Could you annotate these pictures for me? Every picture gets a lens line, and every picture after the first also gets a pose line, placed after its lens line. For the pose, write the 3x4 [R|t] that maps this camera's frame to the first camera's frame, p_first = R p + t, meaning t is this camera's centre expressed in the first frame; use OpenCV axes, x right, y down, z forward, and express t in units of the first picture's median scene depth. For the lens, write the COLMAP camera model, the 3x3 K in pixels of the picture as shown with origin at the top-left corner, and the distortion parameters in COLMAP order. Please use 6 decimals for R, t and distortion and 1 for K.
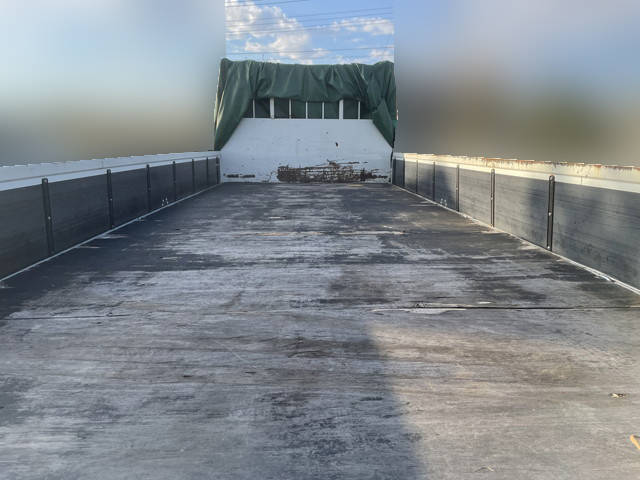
lens RADIAL K [[502.6, 0, 320.7], [0, 502.6, 240.9], [0, 0, 1]] dist [0.082275, -0.104378]
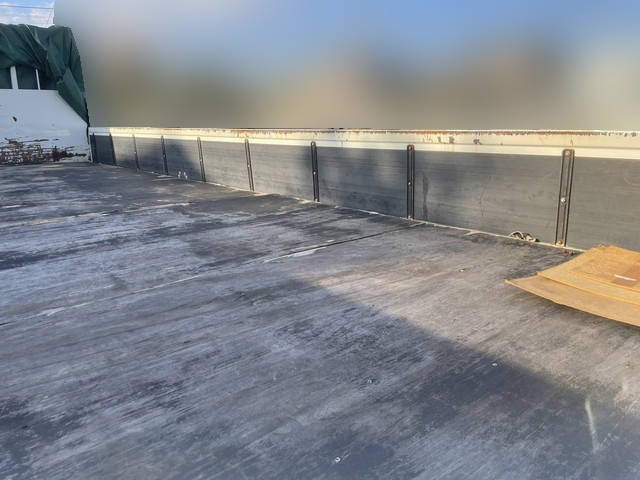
lens RADIAL K [[502.6, 0, 321.5], [0, 502.6, 252.5], [0, 0, 1]] dist [0.082275, -0.104378]
pose [[0.772353, -0.172834, 0.611227, -0.451656], [0.132068, 0.984936, 0.111624, 0.005796], [-0.621312, -0.005489, 0.783544, 0.014781]]
